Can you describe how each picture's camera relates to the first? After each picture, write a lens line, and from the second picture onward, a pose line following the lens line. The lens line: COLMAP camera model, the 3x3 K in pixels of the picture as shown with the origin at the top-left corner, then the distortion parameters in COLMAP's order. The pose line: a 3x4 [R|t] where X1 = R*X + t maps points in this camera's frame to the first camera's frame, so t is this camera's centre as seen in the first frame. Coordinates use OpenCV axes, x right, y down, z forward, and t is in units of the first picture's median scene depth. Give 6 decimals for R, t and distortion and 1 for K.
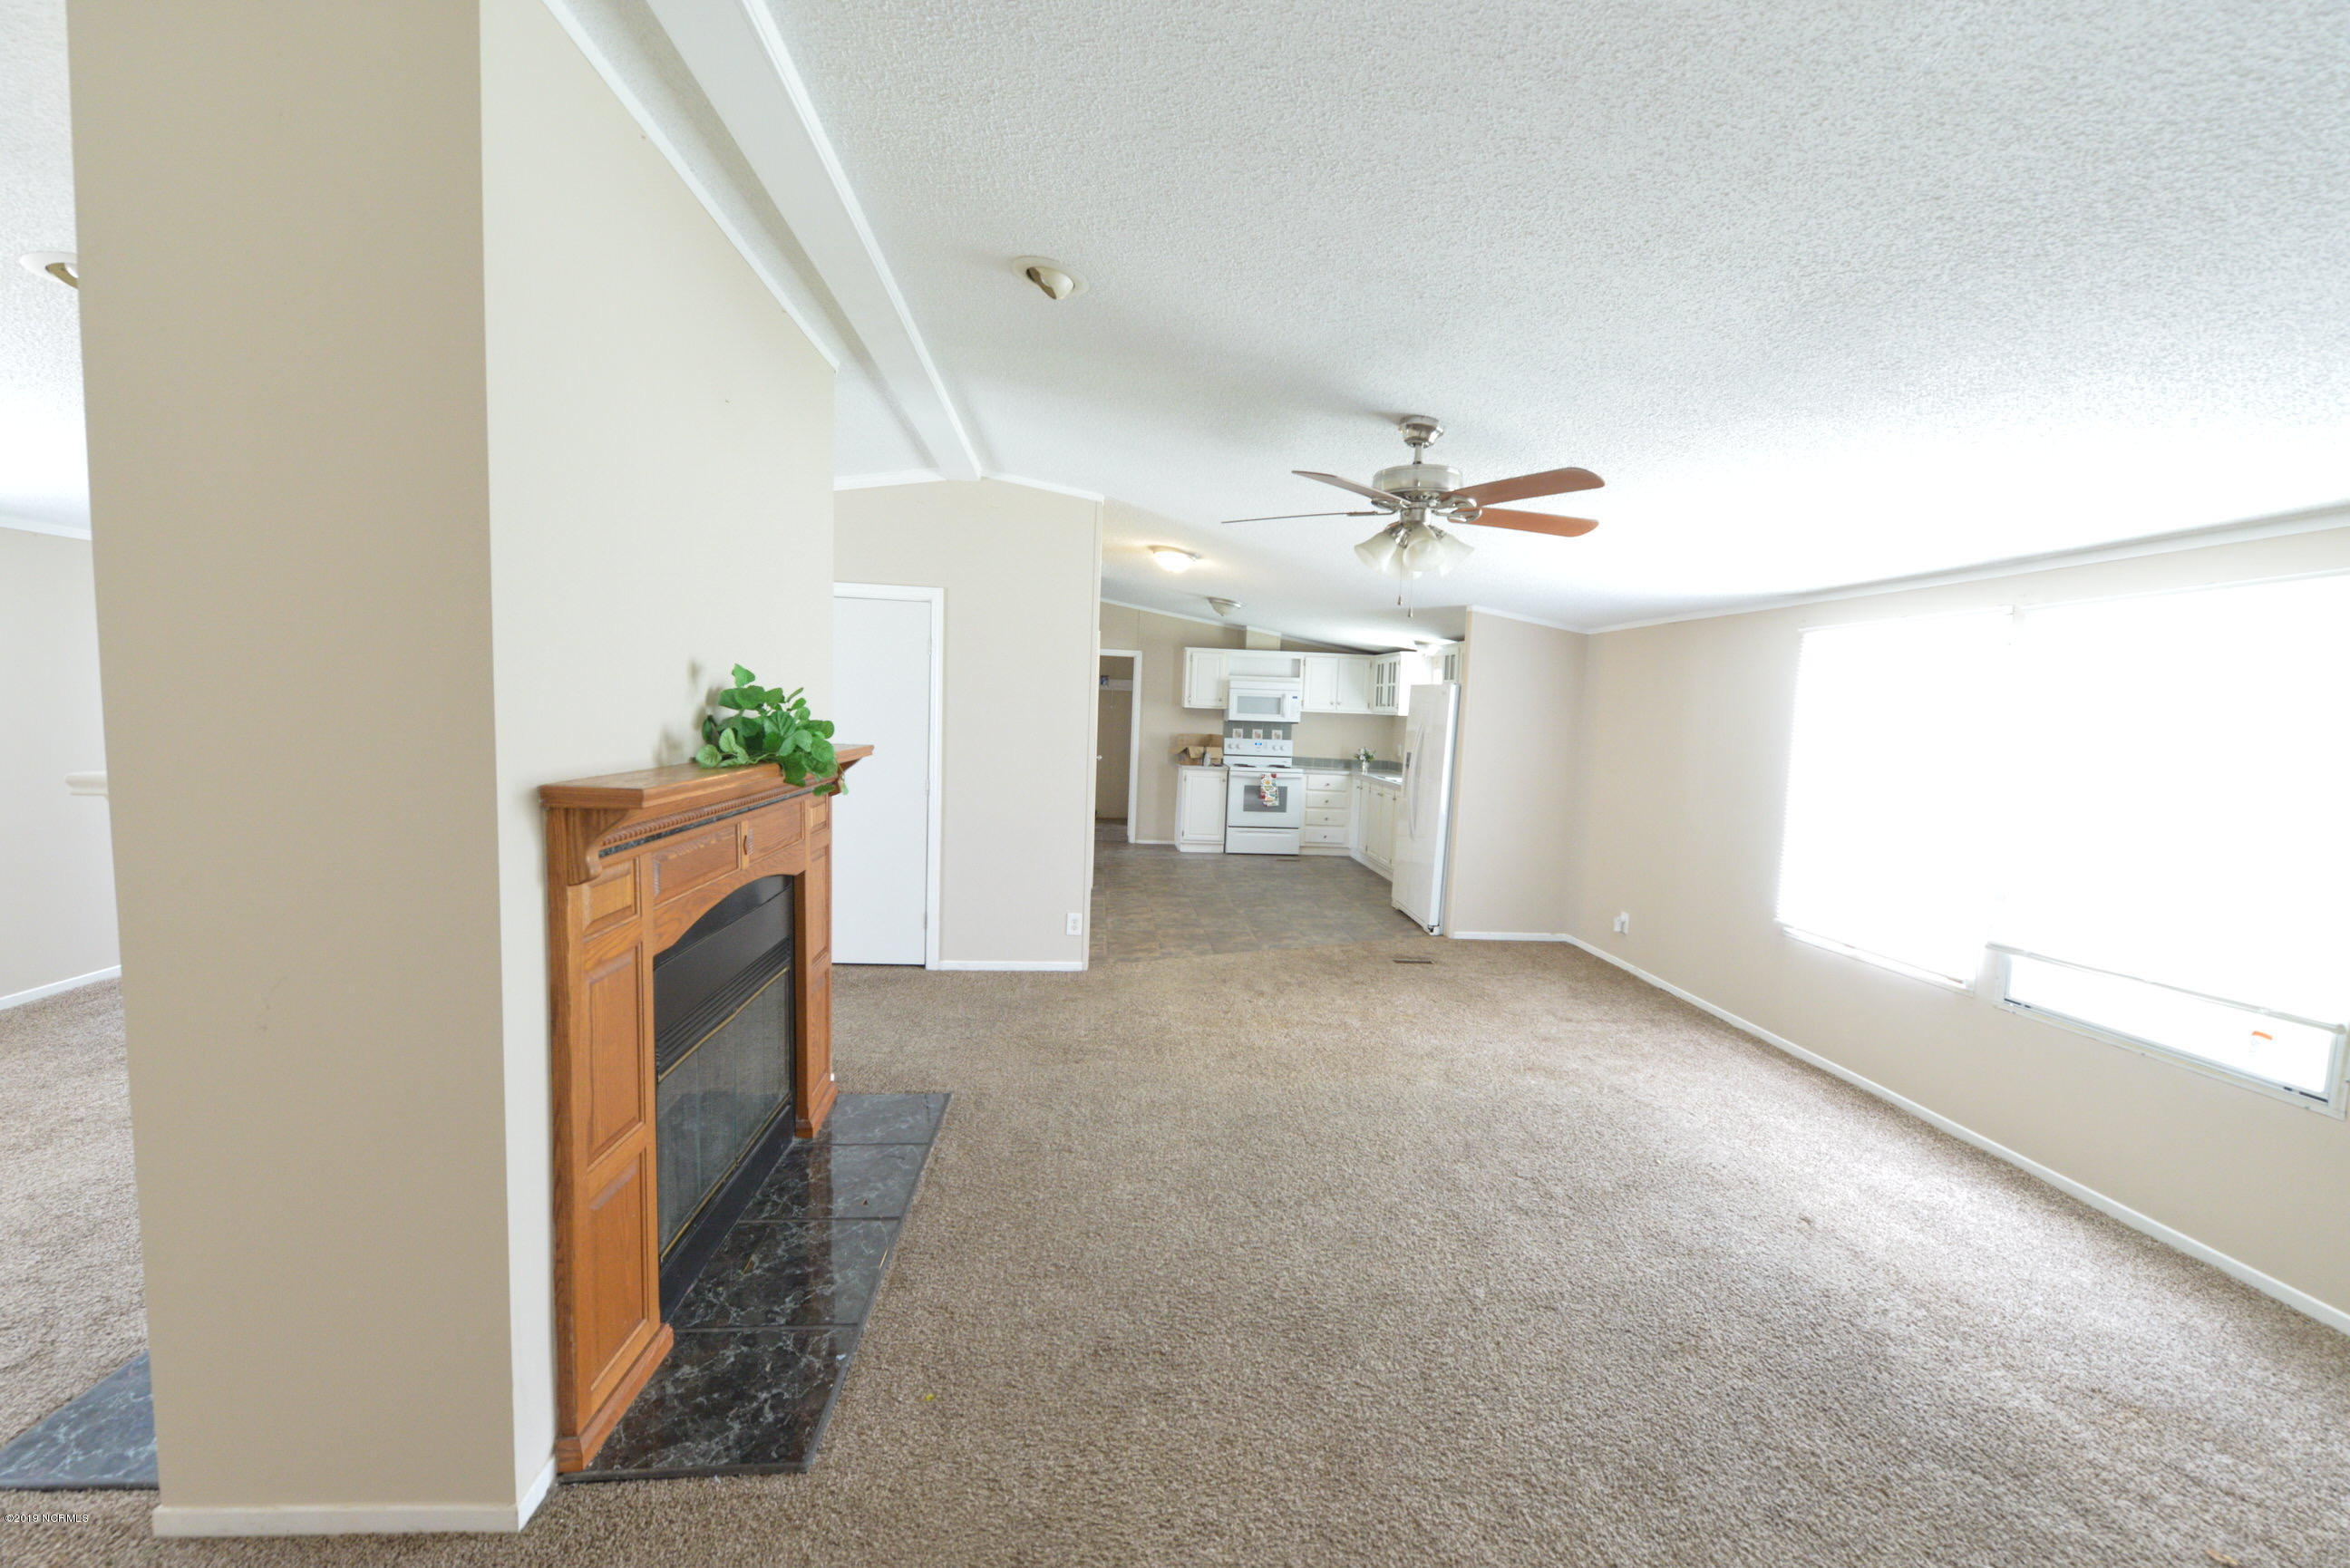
lens RADIAL K [[929.7, 0, 1181.1], [0, 929.7, 783.9], [0, 0, 1]] dist [-0.006898, -0.000351]
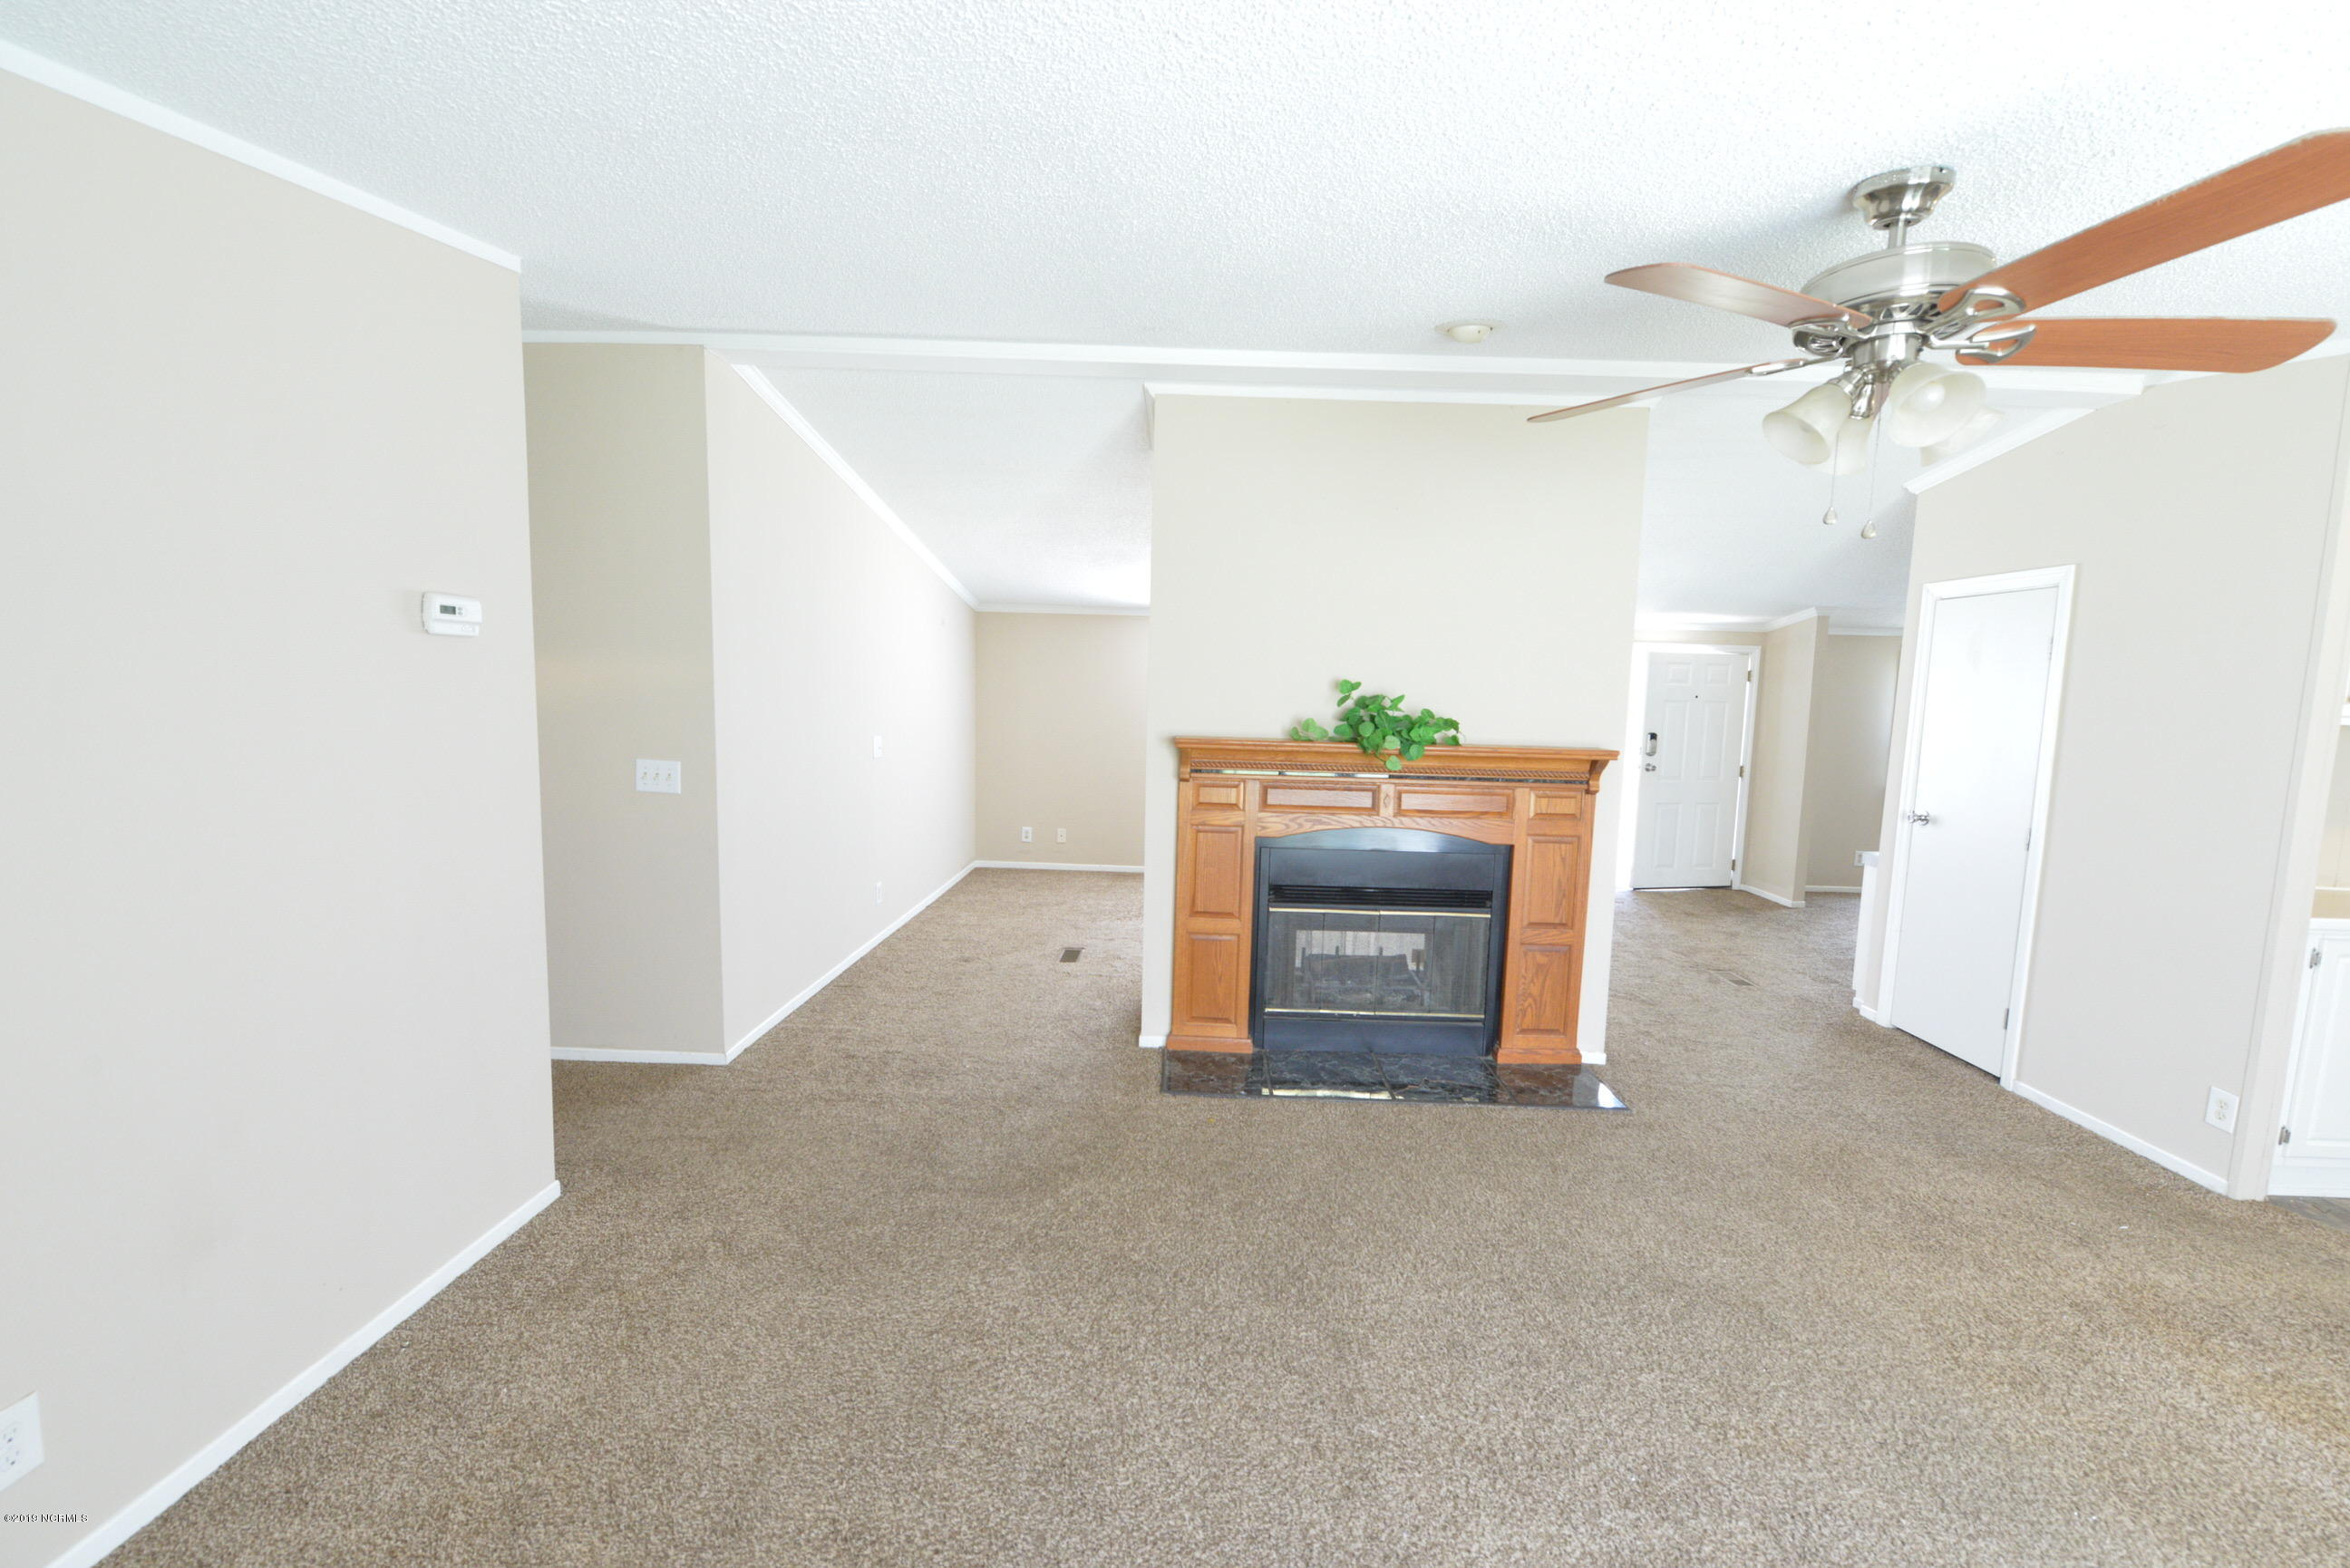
lens RADIAL K [[929.7, 0, 1181.1], [0, 929.7, 783.9], [0, 0, 1]] dist [-0.006898, -0.000351]
pose [[-0.111176, 0.058870, -0.992056, 0.669284], [-0.116977, 0.990529, 0.071889, -0.018531], [0.986892, 0.124040, -0.103237, 0.526396]]
